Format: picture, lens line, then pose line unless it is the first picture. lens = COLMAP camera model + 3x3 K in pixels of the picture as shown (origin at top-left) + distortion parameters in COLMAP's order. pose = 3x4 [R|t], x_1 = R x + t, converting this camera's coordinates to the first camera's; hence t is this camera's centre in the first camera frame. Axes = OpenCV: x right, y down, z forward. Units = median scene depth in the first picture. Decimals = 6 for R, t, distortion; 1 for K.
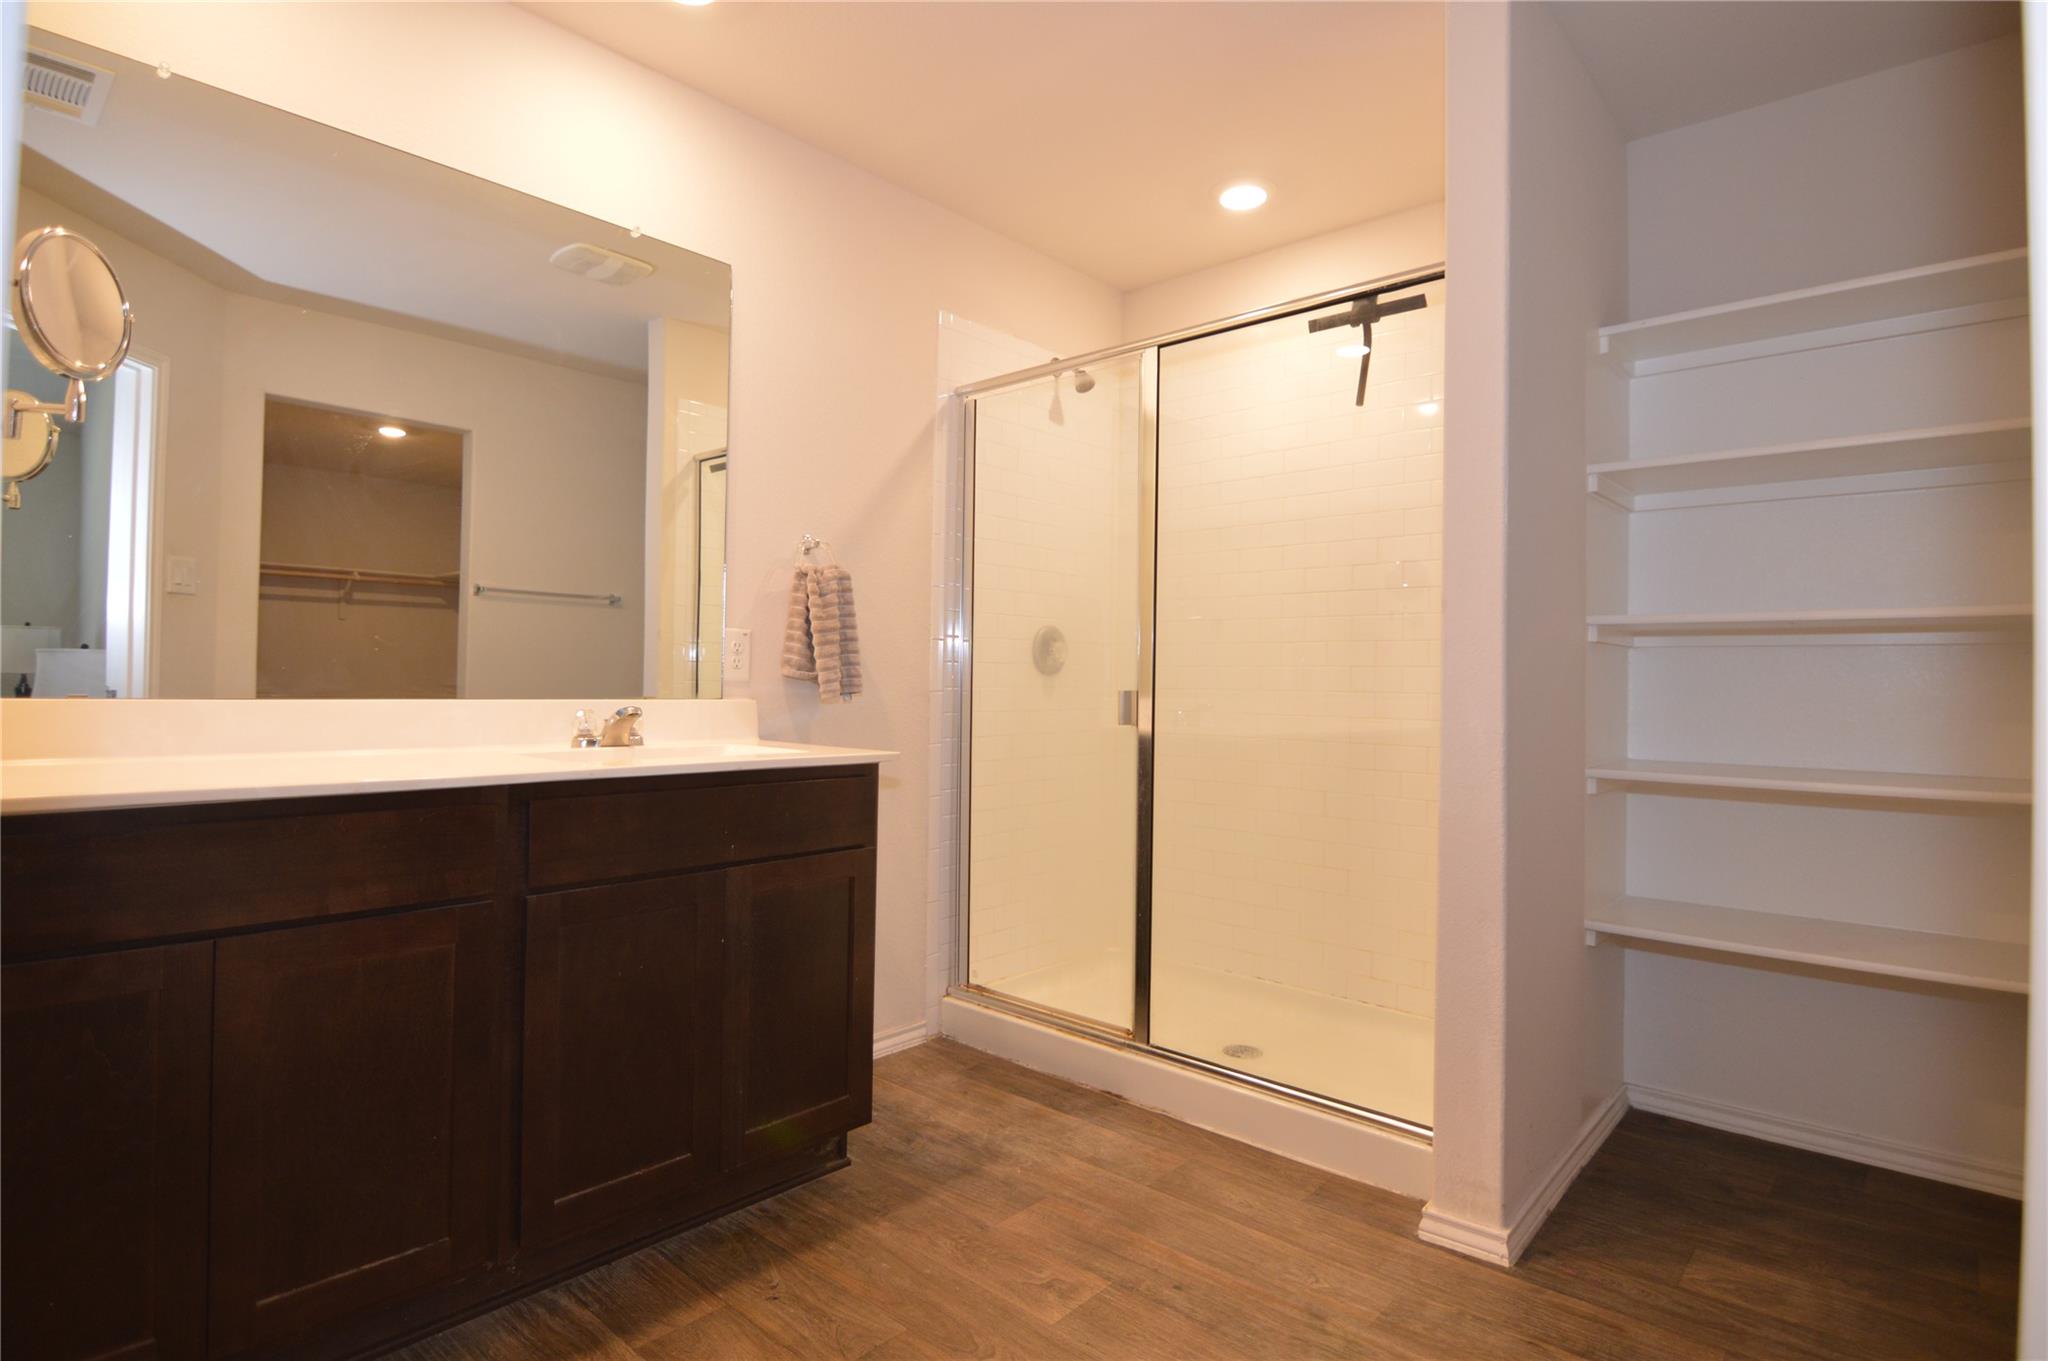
lens RADIAL K [[1066.0, 0, 1022.1], [0, 1066.0, 674.0], [0, 0, 1]] dist [-0.016388, -0.000319]
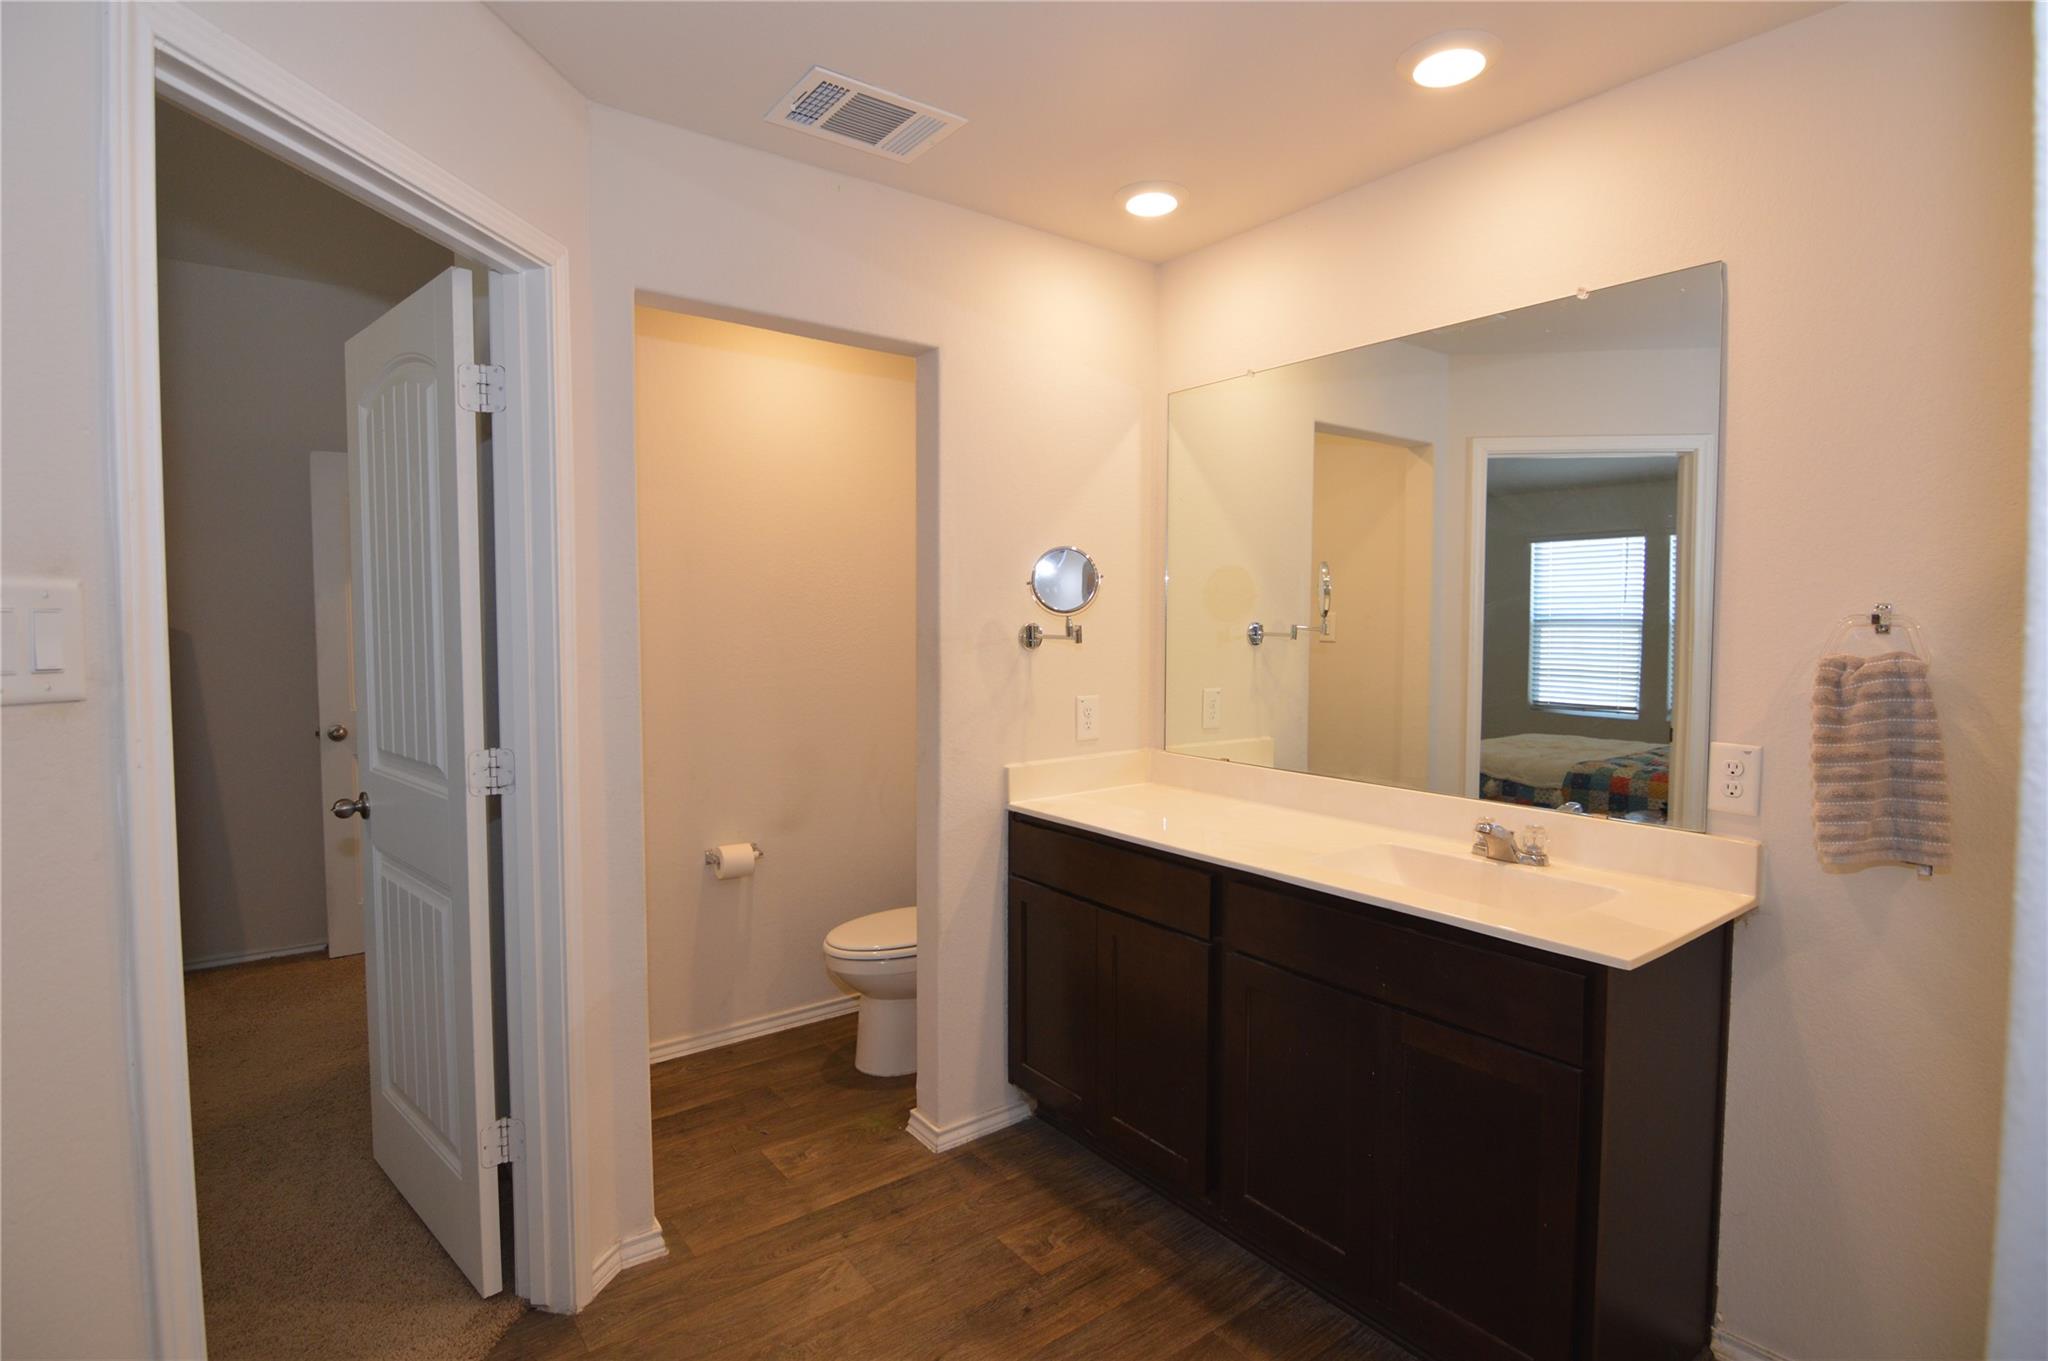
lens RADIAL K [[1012.3, 0, 1022.8], [0, 1012.3, 680.5], [0, 0, 1]] dist [-0.019663, 0.002083]
pose [[-0.198436, 0.037555, -0.979394, 0.524420], [-0.004838, 0.999216, 0.039295, -0.113028], [0.980102, 0.012536, -0.198099, 0.653665]]
